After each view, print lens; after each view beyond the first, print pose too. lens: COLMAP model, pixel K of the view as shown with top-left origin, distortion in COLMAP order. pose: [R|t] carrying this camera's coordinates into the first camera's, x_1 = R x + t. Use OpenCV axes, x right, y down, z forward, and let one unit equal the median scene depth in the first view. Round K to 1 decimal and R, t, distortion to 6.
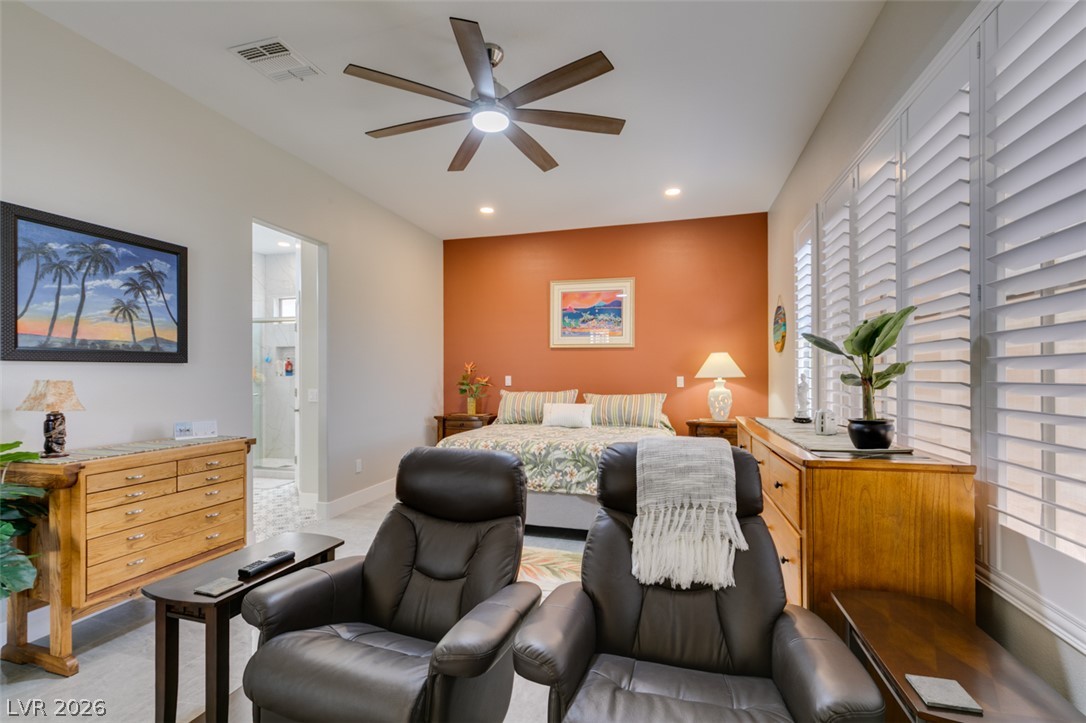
lens RADIAL K [[484.7, 0, 541.1], [0, 484.7, 369.7], [0, 0, 1]] dist [-0.000064, -0.000469]
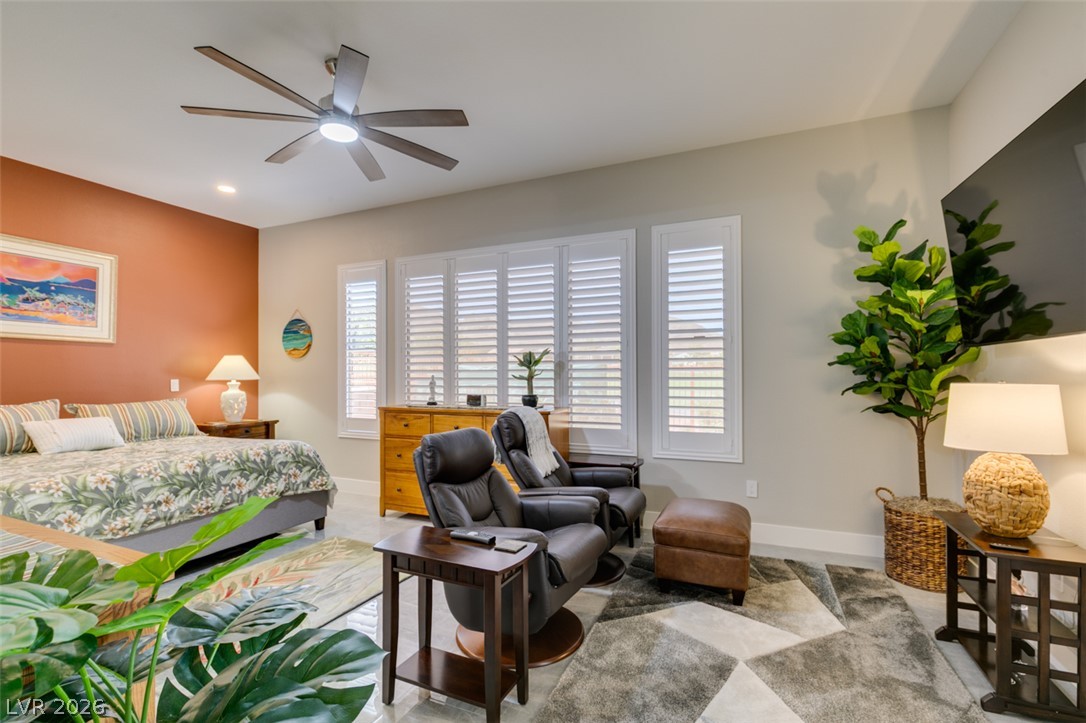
lens RADIAL K [[484.7, 0, 541.1], [0, 484.7, 369.7], [0, 0, 1]] dist [-0.000064, -0.000469]
pose [[0.135665, 0.011247, 0.990691, -0.897324], [-0.003825, 0.999934, -0.010828, 0.005055], [-0.990747, -0.002320, 0.135699, 0.359103]]
